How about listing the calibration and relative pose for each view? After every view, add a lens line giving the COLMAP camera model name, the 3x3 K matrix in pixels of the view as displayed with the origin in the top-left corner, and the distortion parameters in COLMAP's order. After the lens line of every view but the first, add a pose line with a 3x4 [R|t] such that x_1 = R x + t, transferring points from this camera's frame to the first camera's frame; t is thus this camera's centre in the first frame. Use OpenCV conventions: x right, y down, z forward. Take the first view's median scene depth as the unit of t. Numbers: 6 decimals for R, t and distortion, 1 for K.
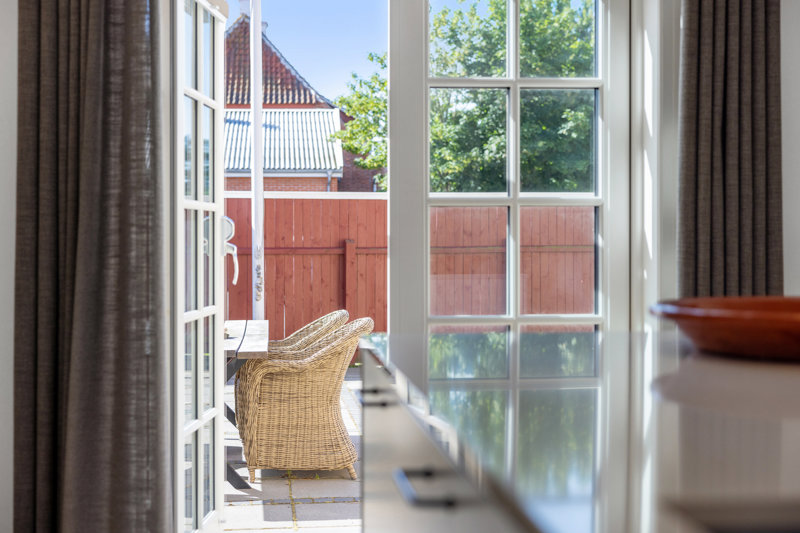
lens RADIAL K [[1203.0, 0, 399.6], [0, 1203.0, 267.9], [0, 0, 1]] dist [-0.014497, 0.000000]
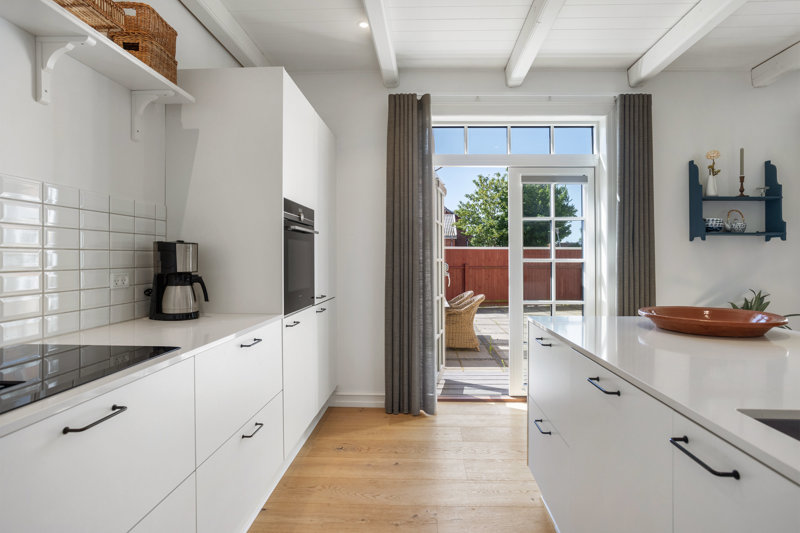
lens RADIAL K [[430.9, 0, 403.6], [0, 430.9, 259.5], [0, 0, 1]] dist [-0.024973, -0.000653]
pose [[0.994138, 0.005670, -0.107968, -0.113830], [-0.006204, 0.999970, -0.004611, -0.039498], [0.107939, 0.005254, 0.994144, -0.037914]]
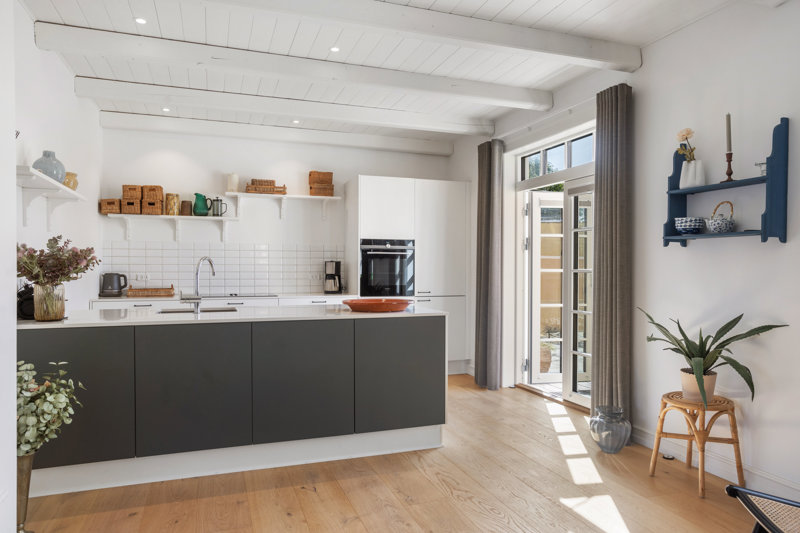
lens RADIAL K [[547.3, 0, 399.9], [0, 547.3, 267.8], [0, 0, 1]] dist [0.004036, 0.000918]
pose [[0.254157, 0.007975, -0.967130, 0.836726], [-0.006846, 0.999956, 0.006447, -0.050604], [0.967139, 0.004983, 0.254200, 0.171723]]
